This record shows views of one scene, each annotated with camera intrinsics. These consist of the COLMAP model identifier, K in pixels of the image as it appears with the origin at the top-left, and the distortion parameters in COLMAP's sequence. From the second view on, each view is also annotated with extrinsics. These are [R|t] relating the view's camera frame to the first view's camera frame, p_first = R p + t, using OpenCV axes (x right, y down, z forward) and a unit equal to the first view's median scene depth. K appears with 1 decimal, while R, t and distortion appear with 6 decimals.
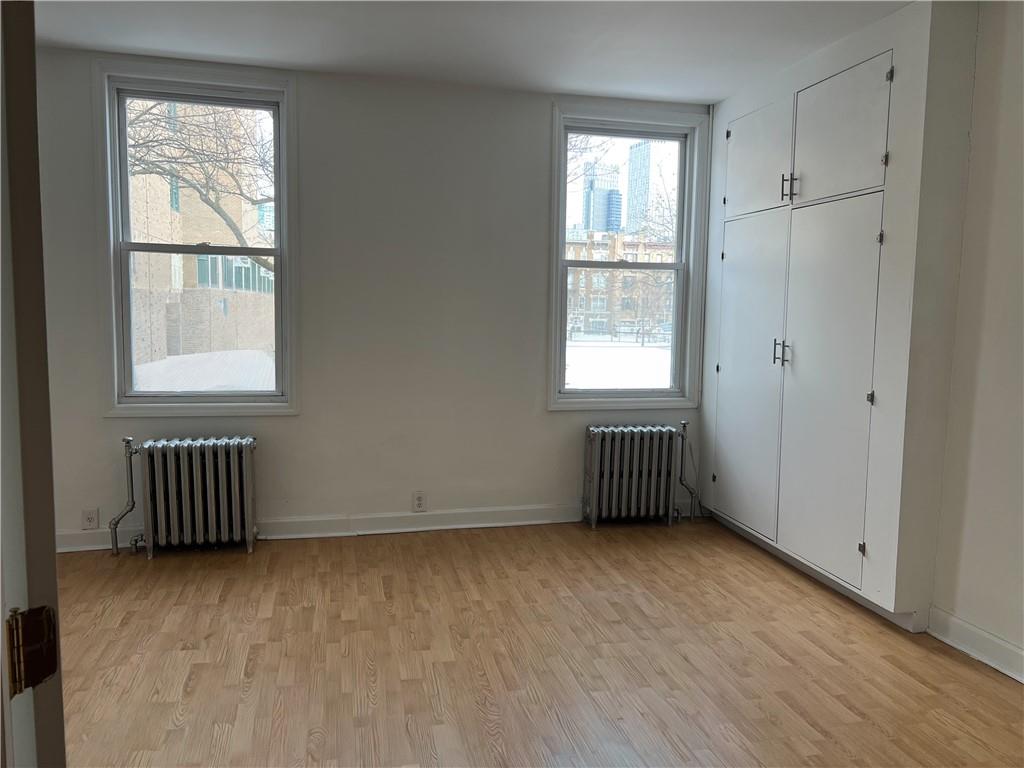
lens RADIAL K [[758.3, 0, 512.0], [0, 758.3, 384.0], [0, 0, 1]] dist [0.004425, 0.002860]
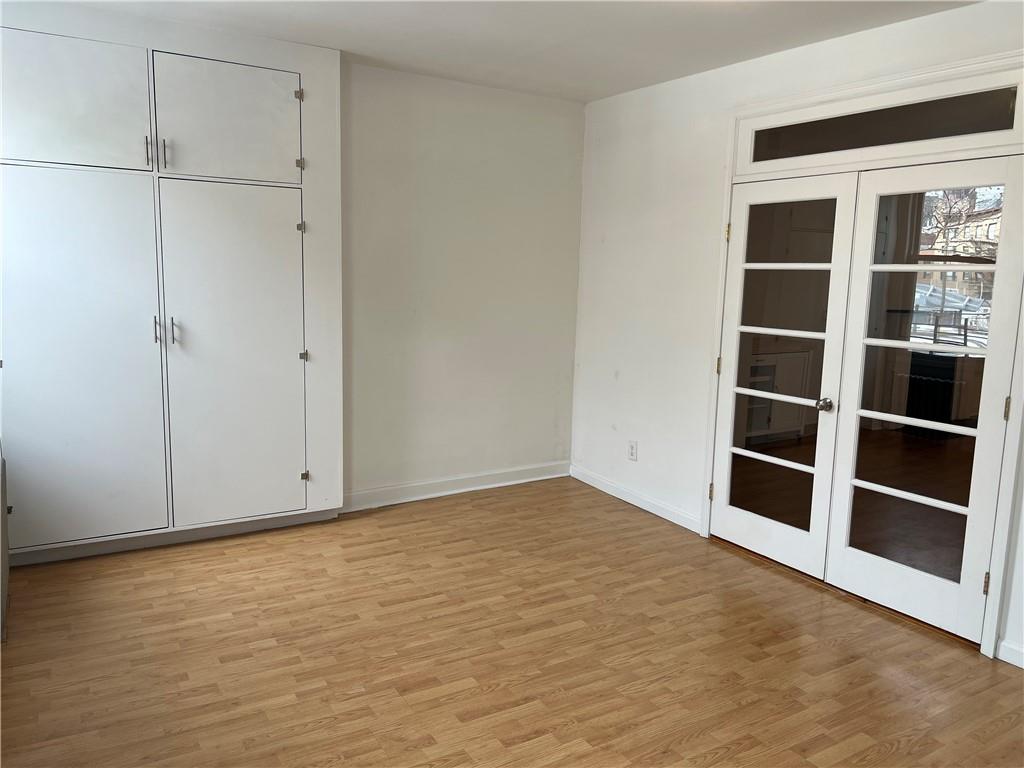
lens RADIAL K [[790.6, 0, 512.0], [0, 790.6, 384.0], [0, 0, 1]] dist [0.001588, 0.002892]
pose [[-0.331171, -0.162075, 0.929547, -0.774435], [0.063875, 0.979027, 0.193459, -0.149658], [-0.941406, 0.123443, -0.313873, 0.987628]]
